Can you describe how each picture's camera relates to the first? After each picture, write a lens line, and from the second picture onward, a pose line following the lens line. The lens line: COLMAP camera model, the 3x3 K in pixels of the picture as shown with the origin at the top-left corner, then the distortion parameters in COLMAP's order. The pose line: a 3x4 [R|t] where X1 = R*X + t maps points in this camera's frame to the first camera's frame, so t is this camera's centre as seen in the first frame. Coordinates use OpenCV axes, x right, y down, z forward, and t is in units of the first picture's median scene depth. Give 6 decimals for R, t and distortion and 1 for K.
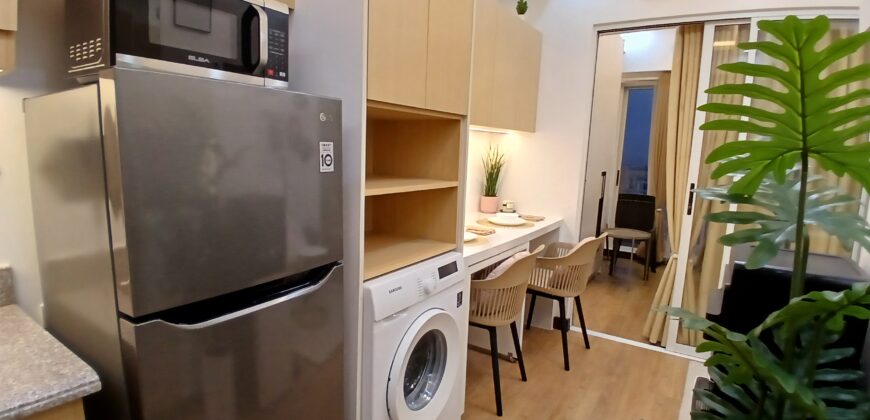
lens RADIAL K [[428.3, 0, 435.0], [0, 428.3, 210.0], [0, 0, 1]] dist [-0.032806, -0.023813]
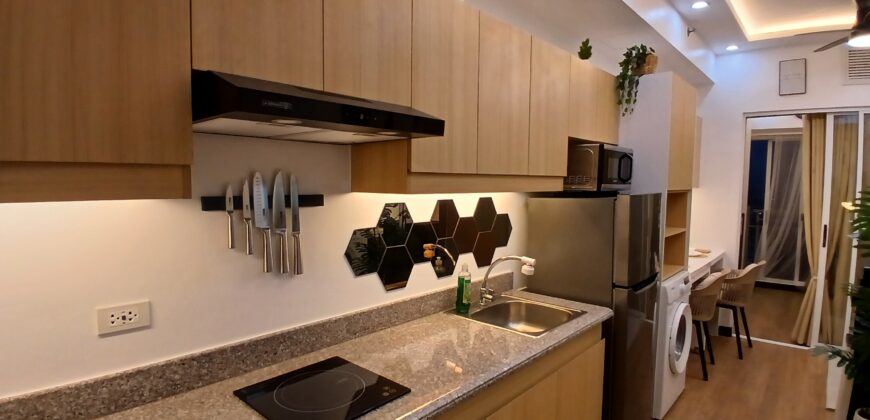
lens RADIAL K [[428.3, 0, 435.0], [0, 428.3, 210.0], [0, 0, 1]] dist [-0.032806, -0.023813]
pose [[0.984306, -0.020934, -0.175224, -0.433559], [0.005183, 0.995940, -0.089871, 0.003327], [0.176394, 0.087552, 0.980418, -0.565378]]
